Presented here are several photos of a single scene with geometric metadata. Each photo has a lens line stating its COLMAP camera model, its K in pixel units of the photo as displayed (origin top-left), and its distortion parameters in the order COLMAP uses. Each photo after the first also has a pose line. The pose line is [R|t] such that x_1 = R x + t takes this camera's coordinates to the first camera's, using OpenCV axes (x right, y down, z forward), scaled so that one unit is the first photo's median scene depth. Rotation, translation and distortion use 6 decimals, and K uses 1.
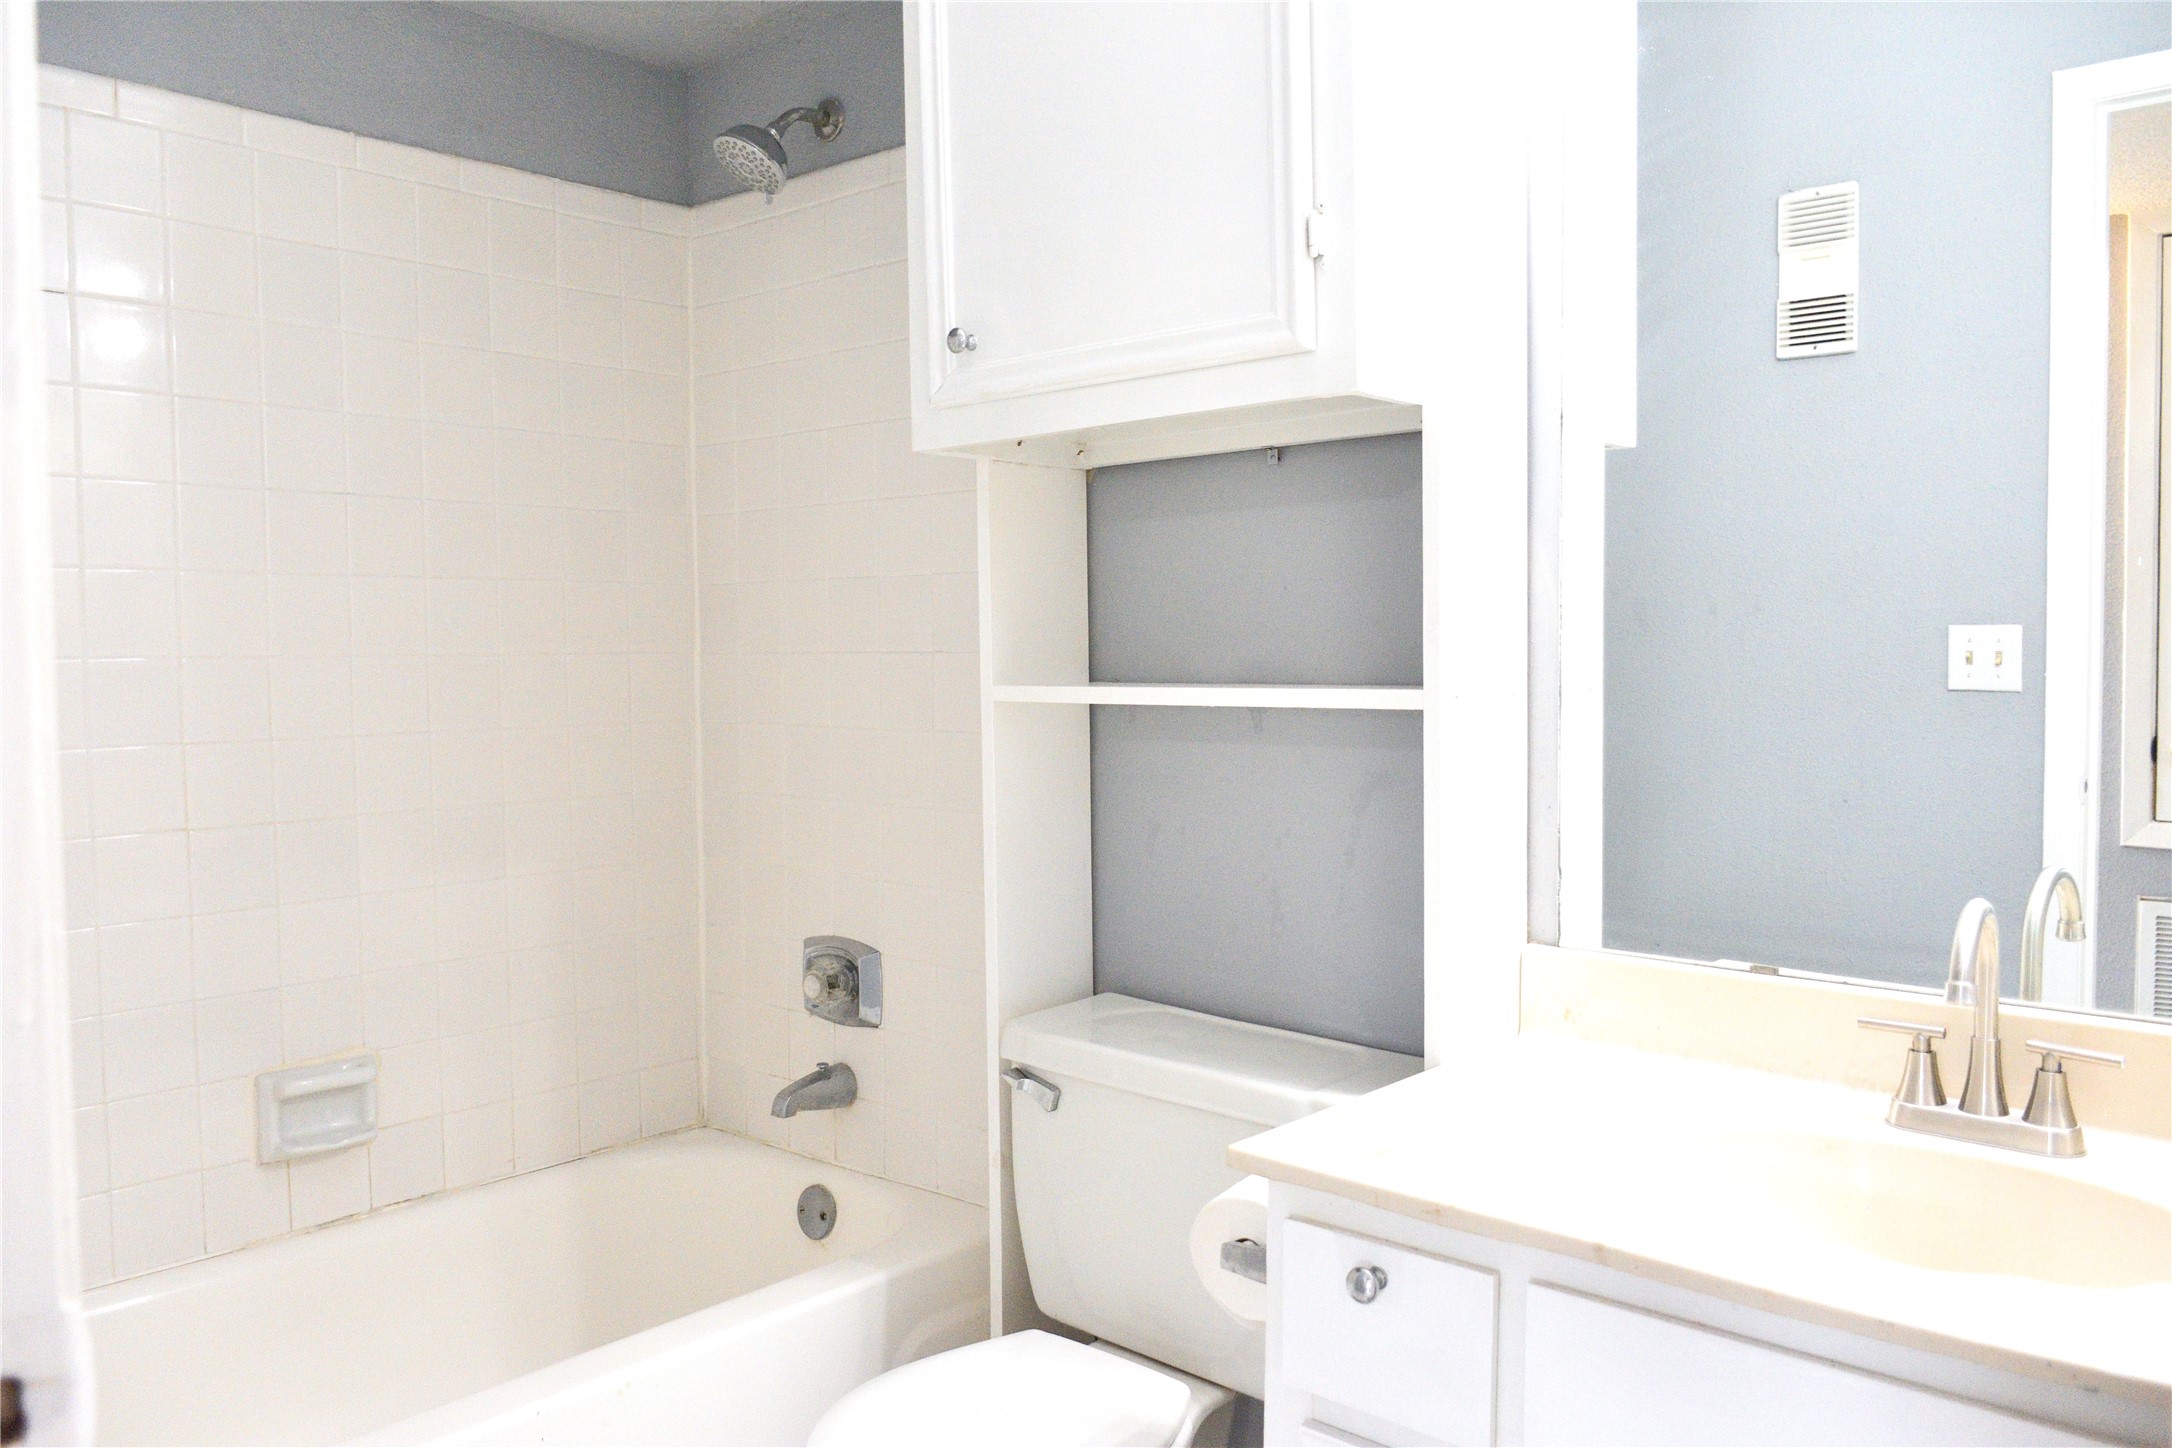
lens RADIAL K [[1671.8, 0, 1079.4], [0, 1671.8, 707.0], [0, 0, 1]] dist [-0.000944, 0.001117]
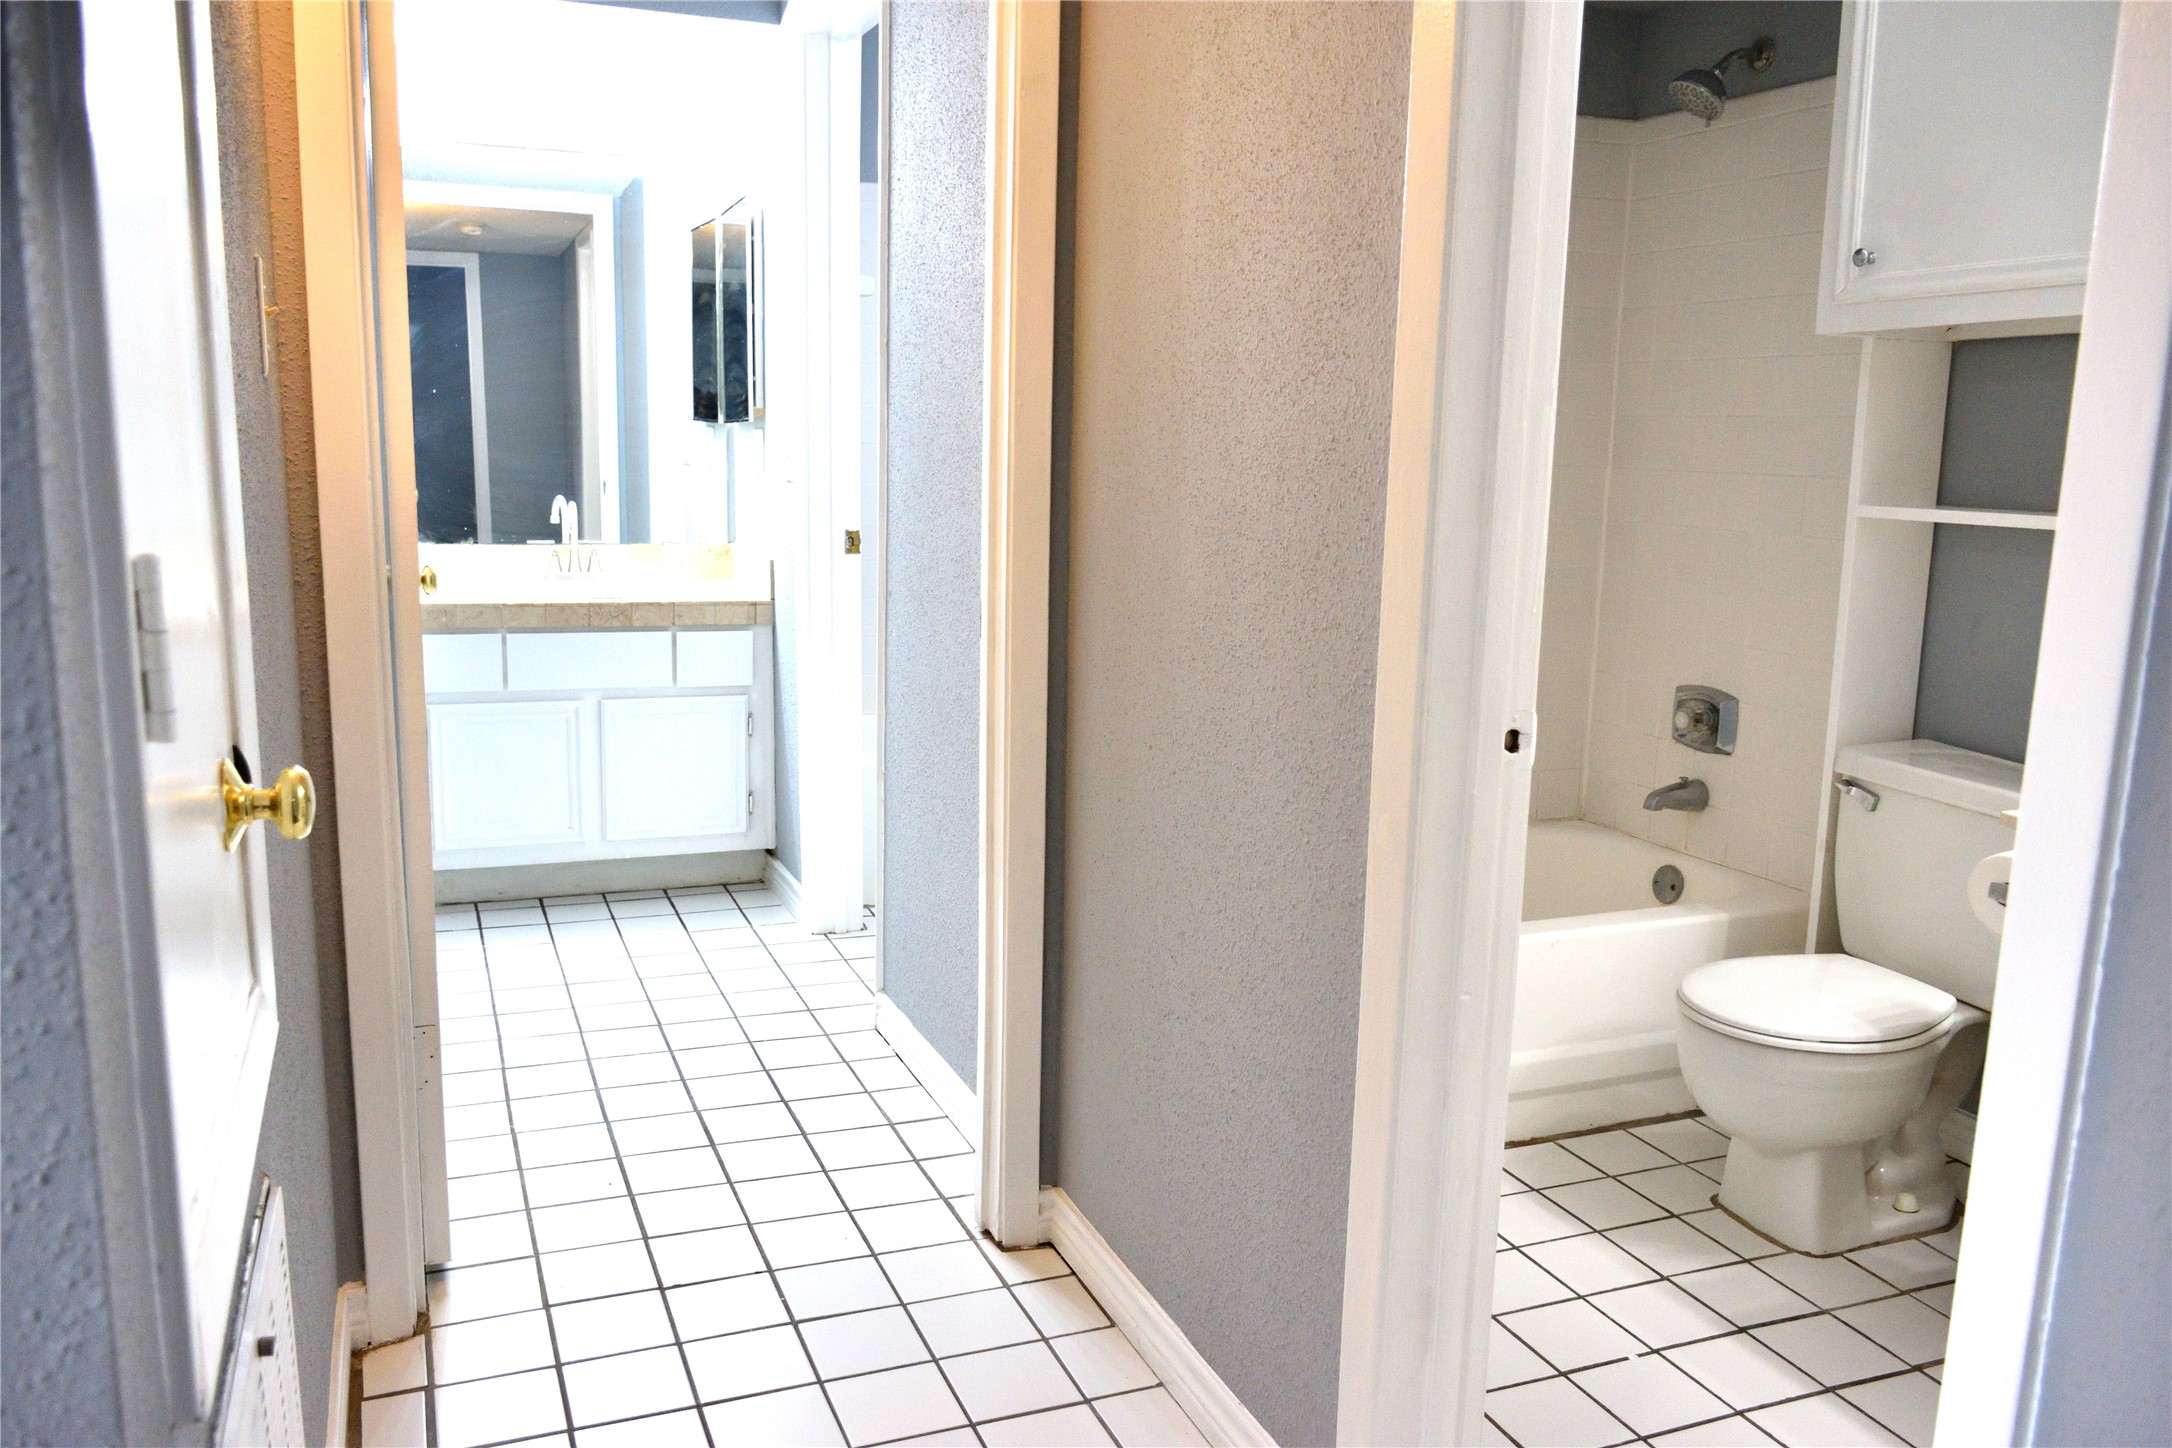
lens RADIAL K [[1671.8, 0, 1079.4], [0, 1671.8, 707.0], [0, 0, 1]] dist [-0.000944, 0.001117]
pose [[0.893044, 0.103465, -0.437912, -0.003888], [-0.050542, 0.990112, 0.130860, 0.004095], [0.447121, -0.094731, 0.889443, -0.478123]]
